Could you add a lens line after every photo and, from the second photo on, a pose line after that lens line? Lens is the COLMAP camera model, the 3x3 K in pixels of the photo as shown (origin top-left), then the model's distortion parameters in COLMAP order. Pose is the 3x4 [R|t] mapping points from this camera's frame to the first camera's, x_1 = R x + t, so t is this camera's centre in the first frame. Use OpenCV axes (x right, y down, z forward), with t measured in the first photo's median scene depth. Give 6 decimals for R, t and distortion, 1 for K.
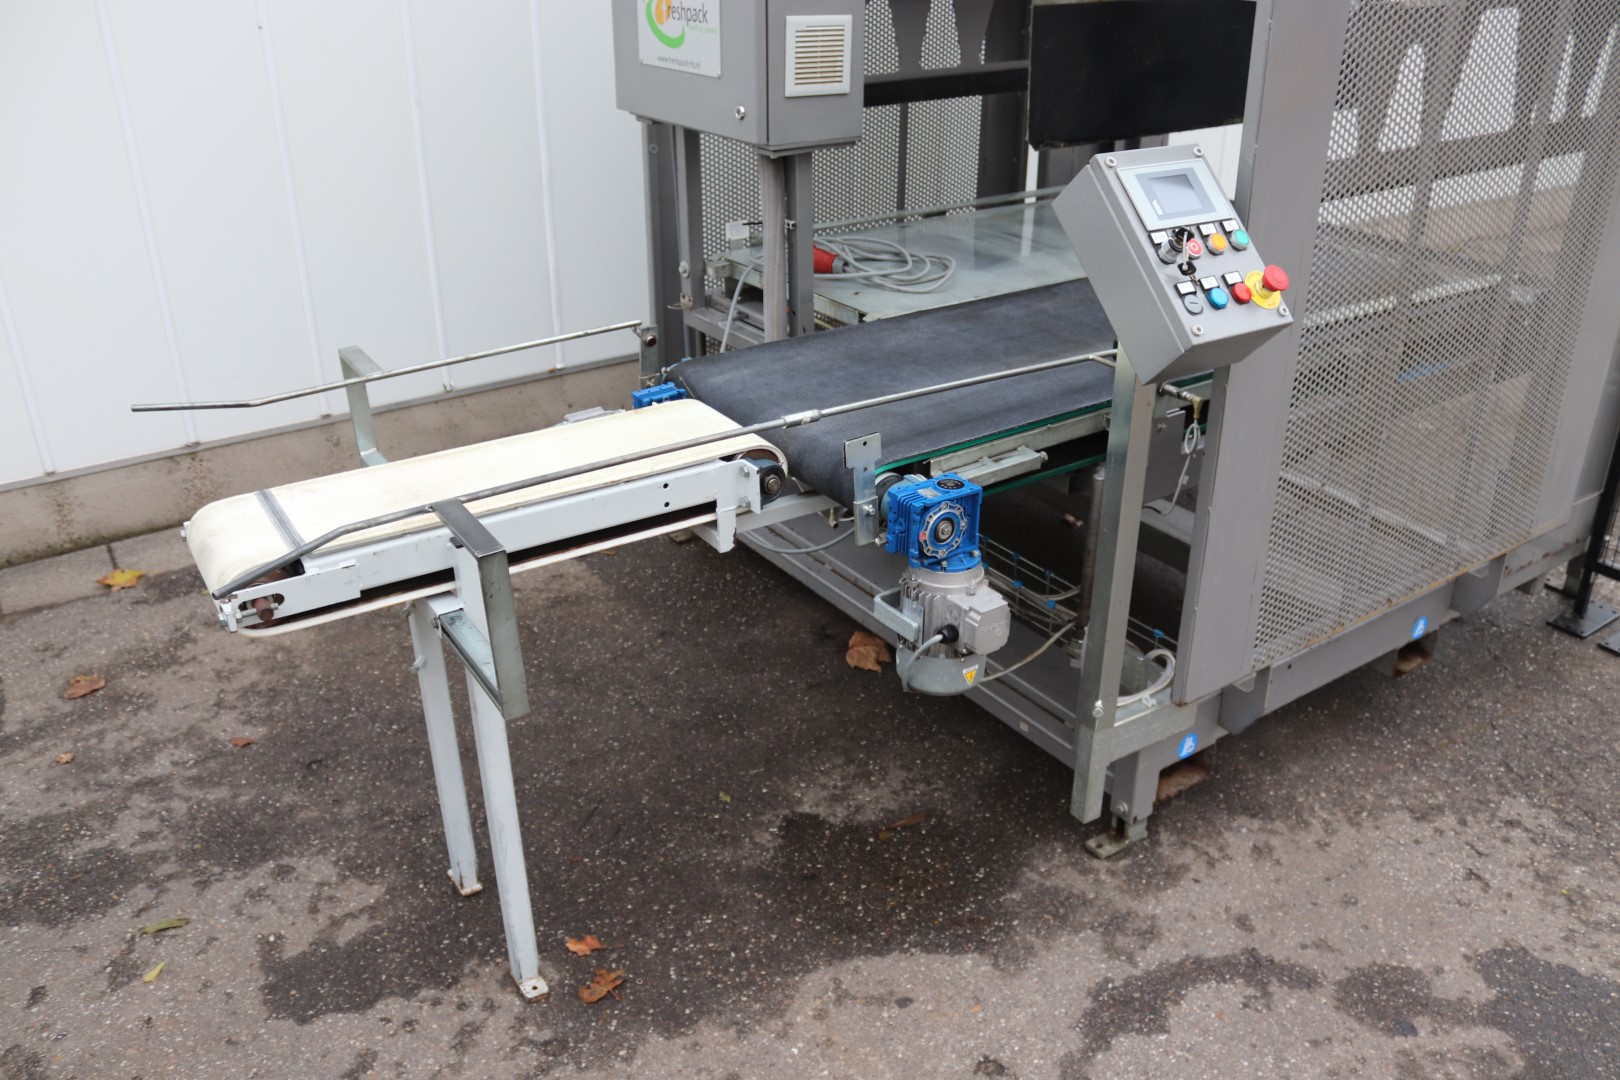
lens RADIAL K [[1381.9, 0, 822.3], [0, 1381.9, 536.0], [0, 0, 1]] dist [-0.180080, 0.177023]
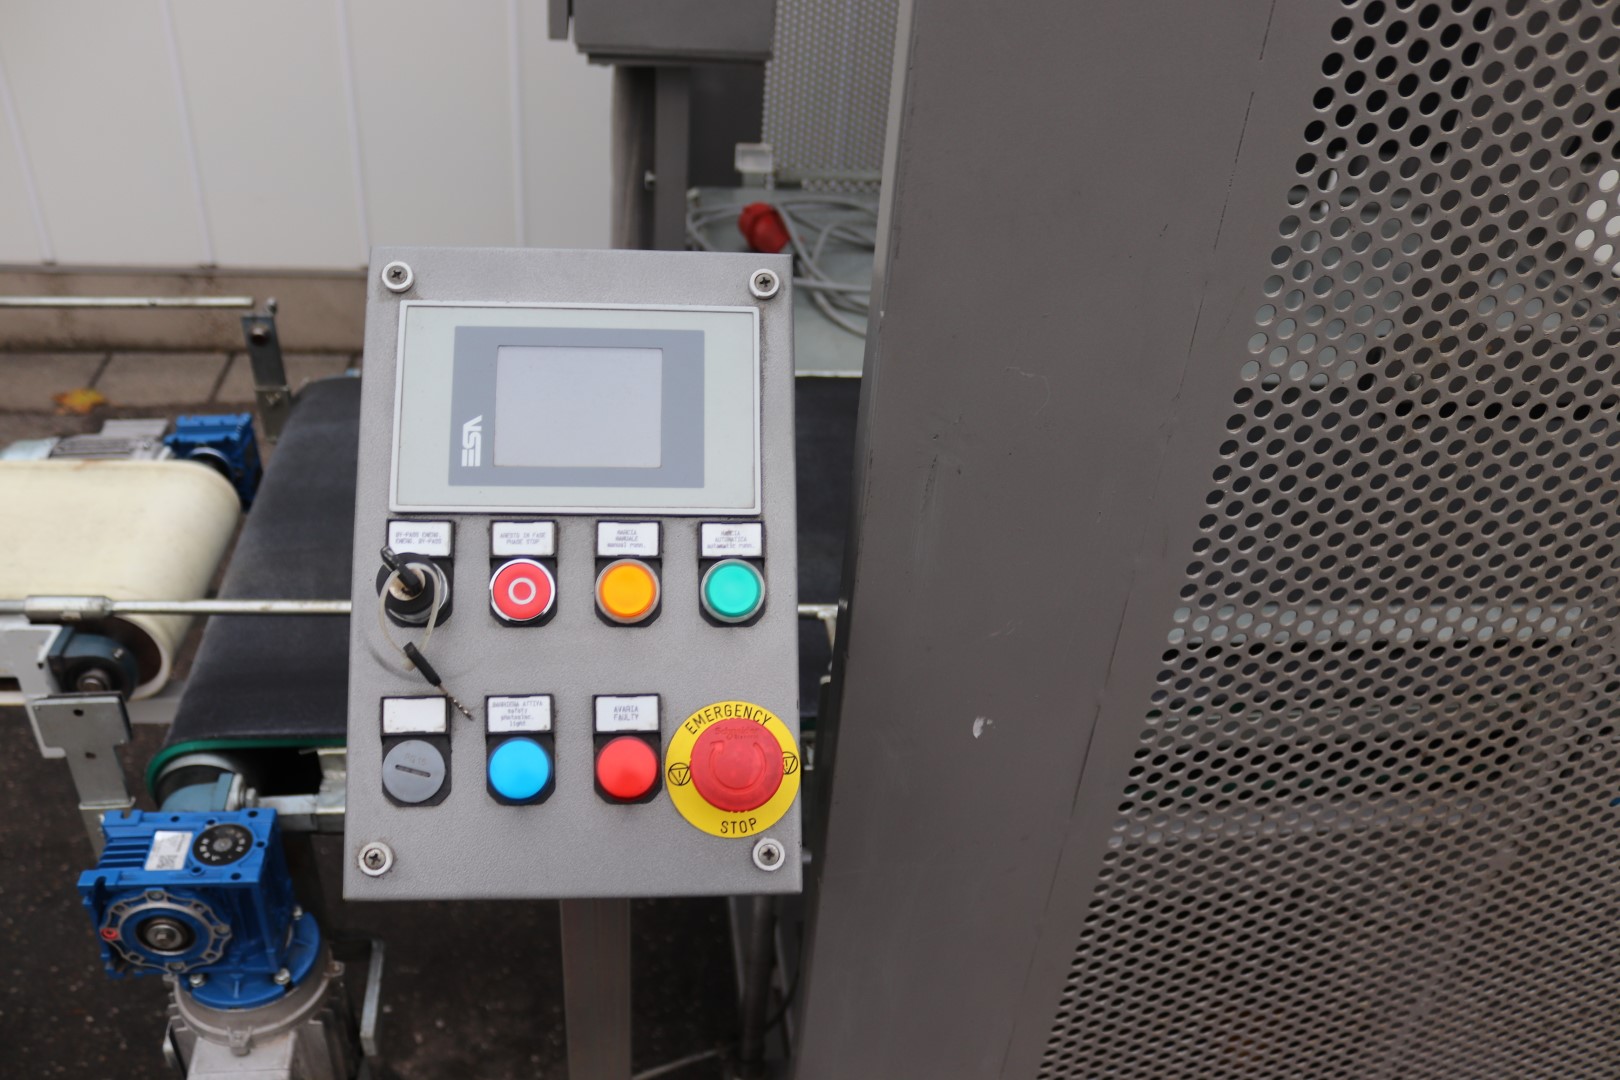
lens RADIAL K [[1326.1, 0, 809.3], [0, 1326.1, 581.8], [0, 0, 1]] dist [-0.162713, 0.143323]
pose [[0.887432, 0.325958, -0.325908, 0.299567], [-0.274065, 0.941629, 0.195507, -0.207028], [0.370612, -0.084179, 0.924965, 0.517885]]
